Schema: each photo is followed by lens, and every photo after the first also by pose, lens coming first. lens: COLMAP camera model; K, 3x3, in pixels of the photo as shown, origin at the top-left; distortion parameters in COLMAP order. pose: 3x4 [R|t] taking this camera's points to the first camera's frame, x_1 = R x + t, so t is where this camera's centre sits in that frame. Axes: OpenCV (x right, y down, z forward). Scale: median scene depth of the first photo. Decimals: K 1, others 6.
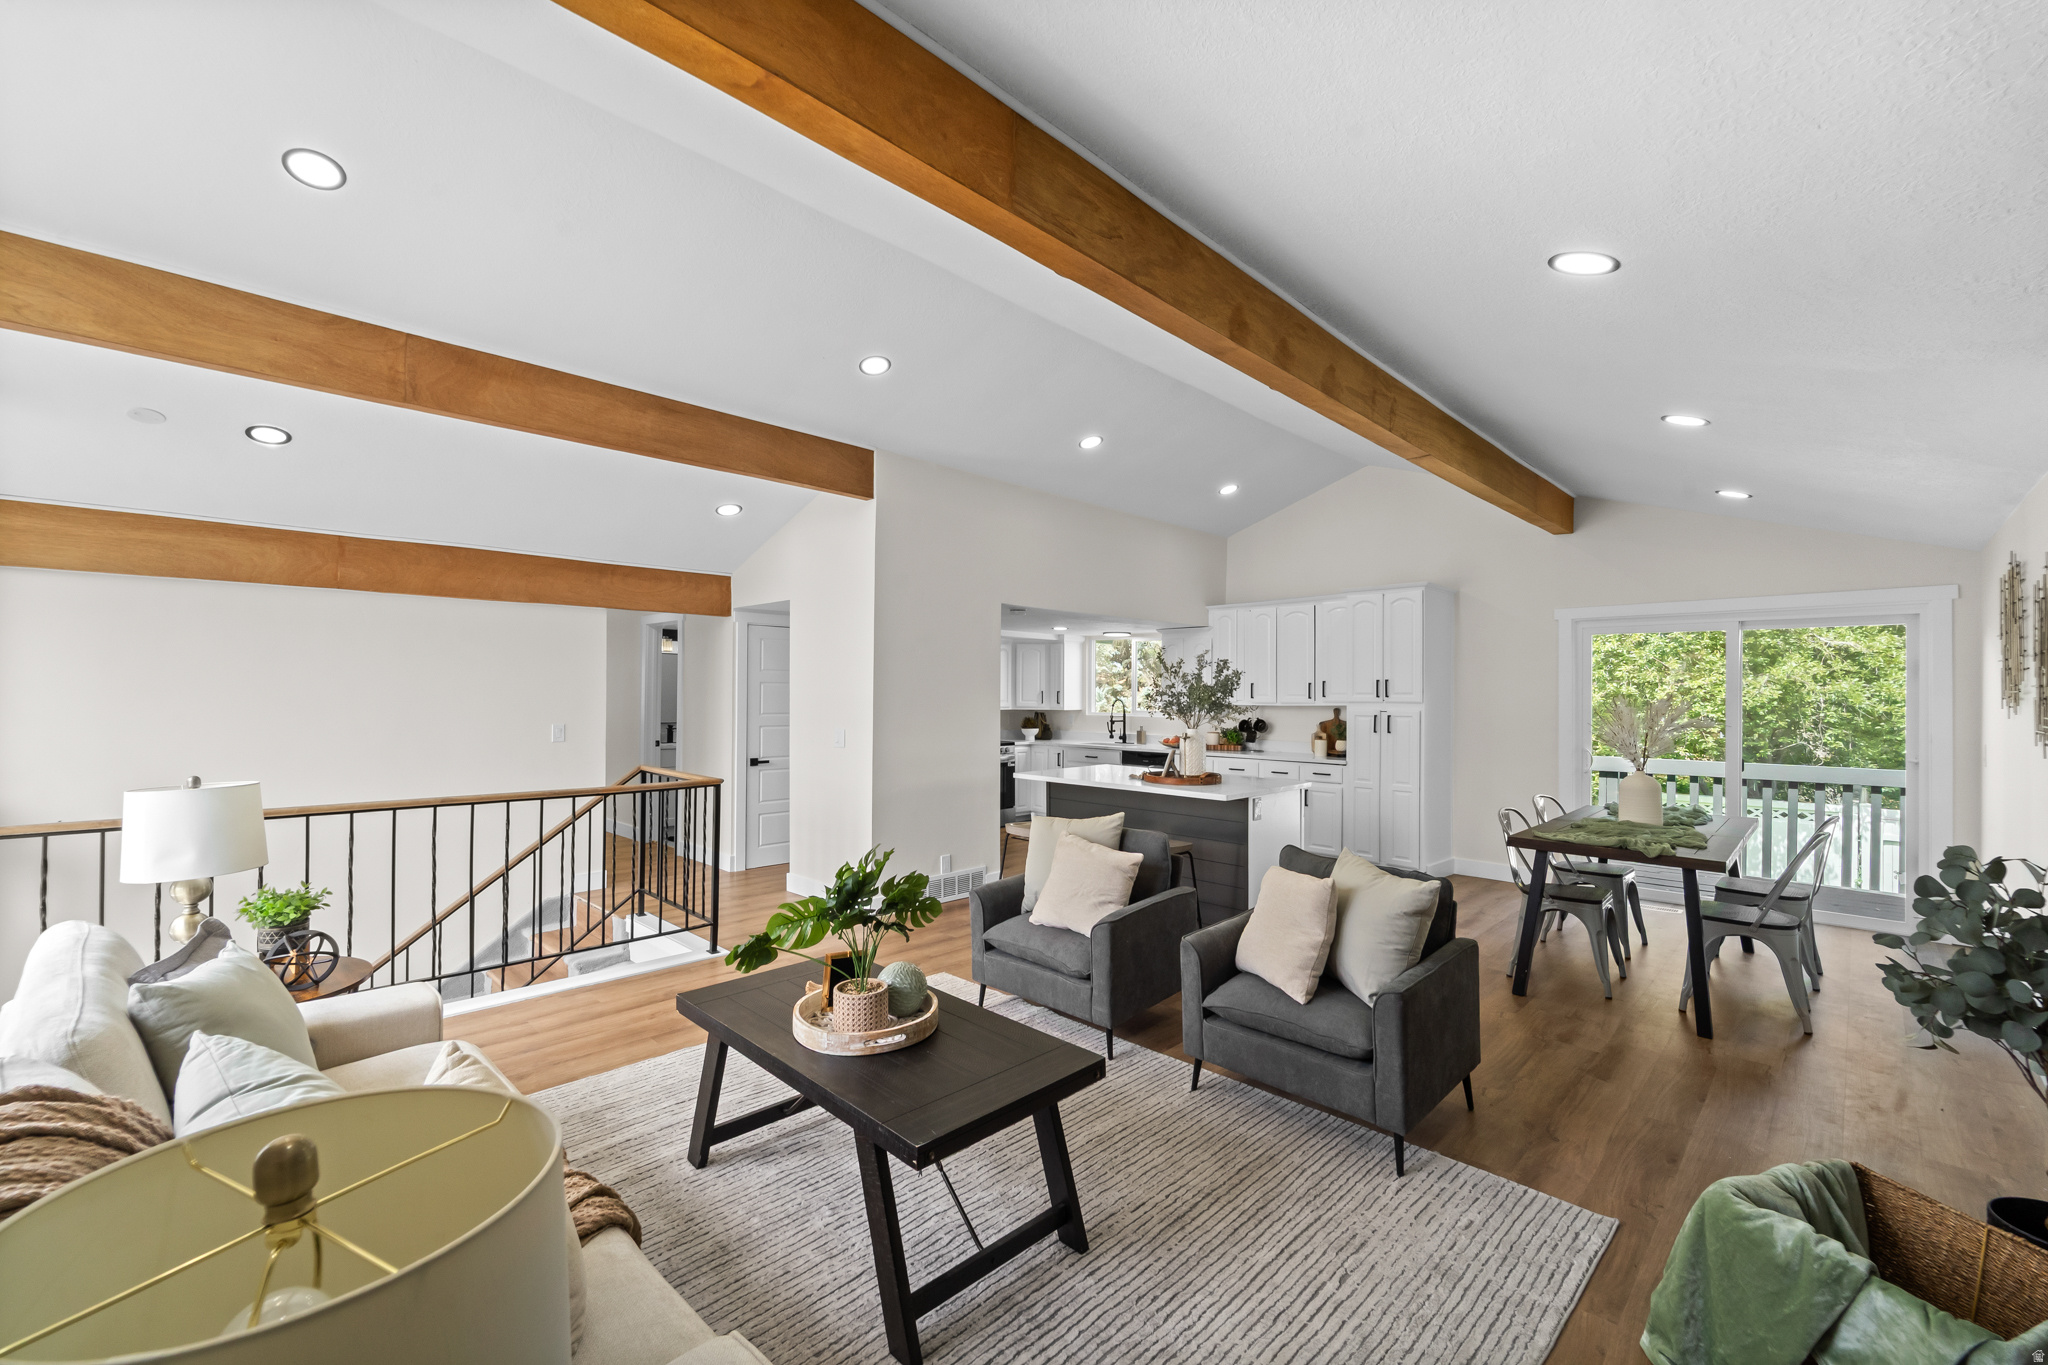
lens RADIAL K [[860.1, 0, 1024.0], [0, 860.1, 684.2], [0, 0, 1]] dist [0.003346, -0.001521]
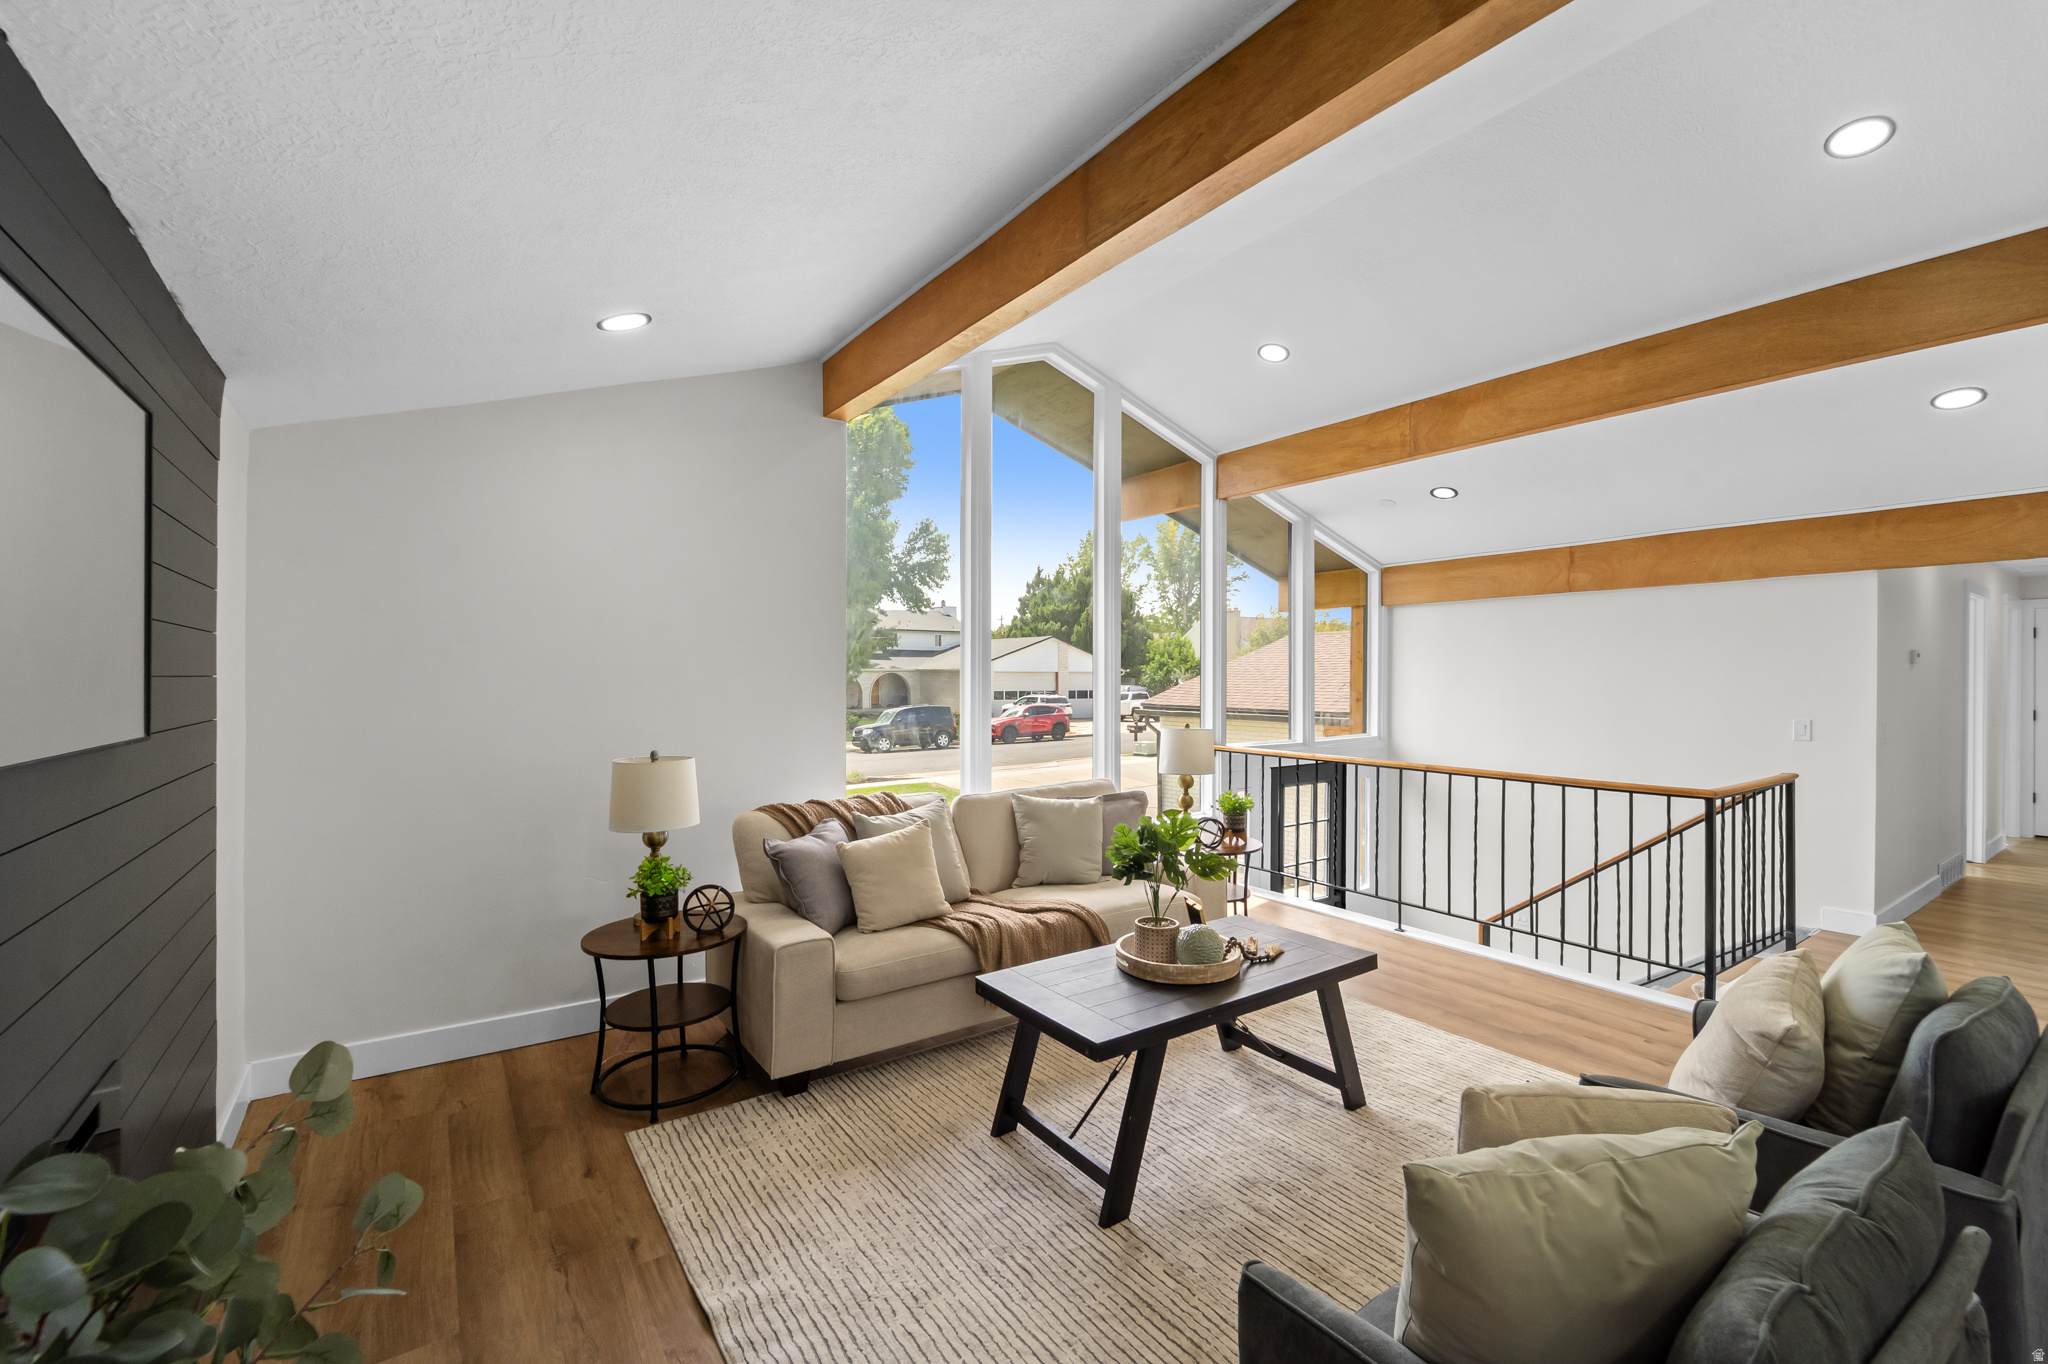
lens RADIAL K [[860.1, 0, 1027.0], [0, 860.1, 680.4], [0, 0, 1]] dist [0.003346, -0.001521]
pose [[-0.187833, -0.001430, -0.982200, 1.056581], [0.007269, 0.999970, -0.002846, 0.014537], [0.982174, -0.007674, -0.187817, 1.077214]]
